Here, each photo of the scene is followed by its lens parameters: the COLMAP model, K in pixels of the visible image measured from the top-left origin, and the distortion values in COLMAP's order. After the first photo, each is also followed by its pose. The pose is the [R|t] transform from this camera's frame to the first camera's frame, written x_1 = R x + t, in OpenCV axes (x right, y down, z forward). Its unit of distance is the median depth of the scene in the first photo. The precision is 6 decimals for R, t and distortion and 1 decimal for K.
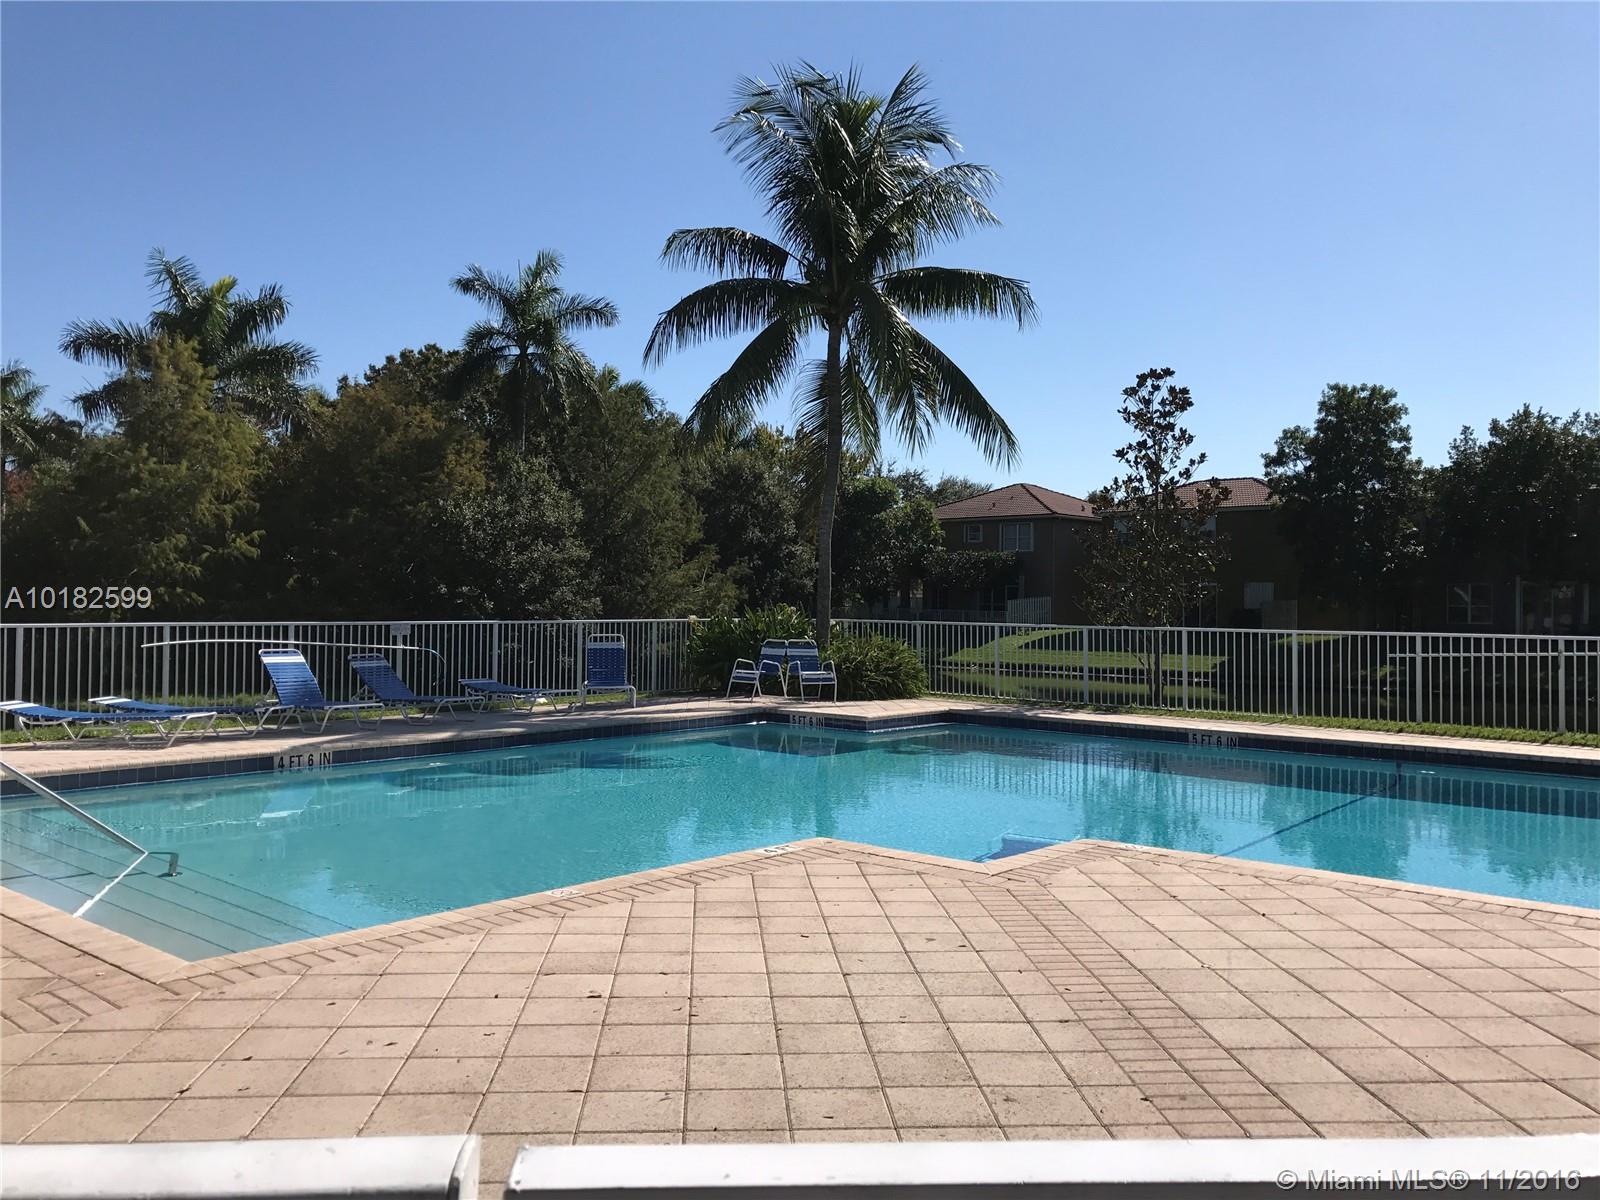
lens RADIAL K [[1278.0, 0, 800.0], [0, 1278.0, 600.0], [0, 0, 1]] dist [0.045175, -0.001565]
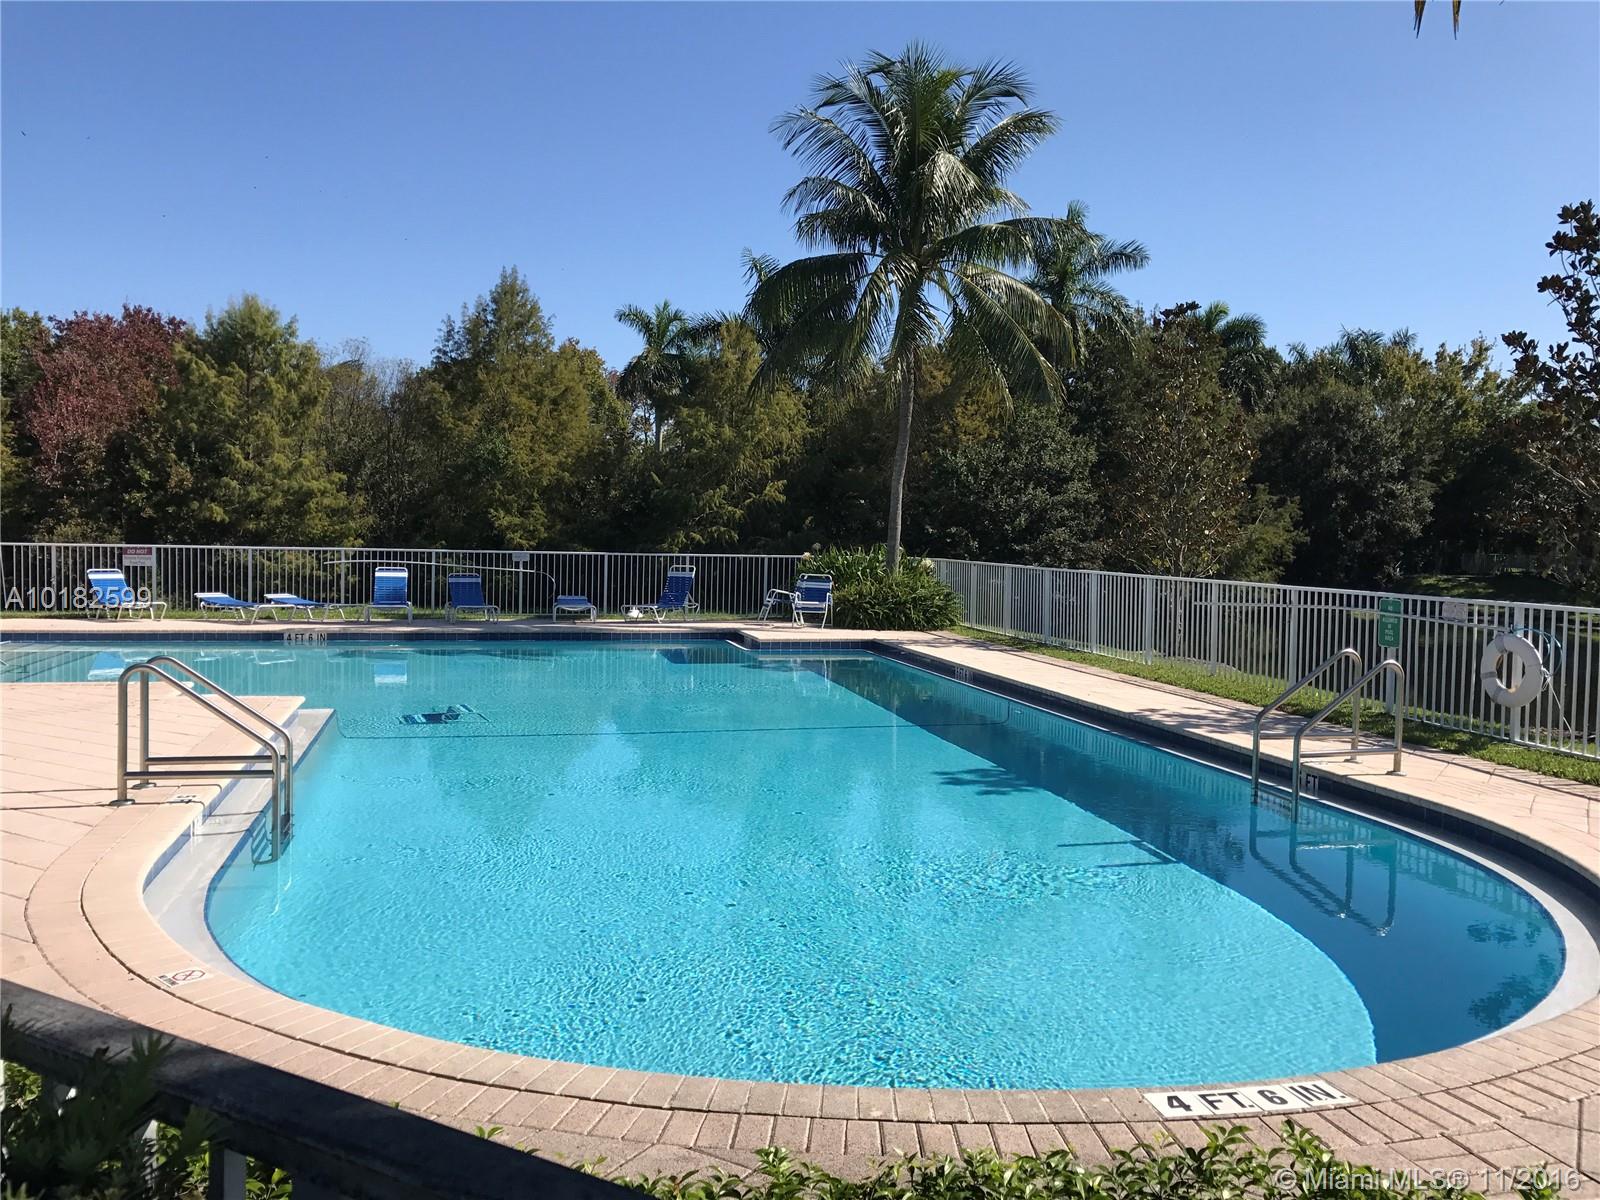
lens RADIAL K [[1278.0, 0, 800.0], [0, 1278.0, 600.0], [0, 0, 1]] dist [0.045175, -0.001565]
pose [[0.817349, 0.038962, -0.574824, 0.298517], [-0.012721, 0.998688, 0.049605, -0.001209], [0.576002, -0.033232, 0.816772, 0.024195]]
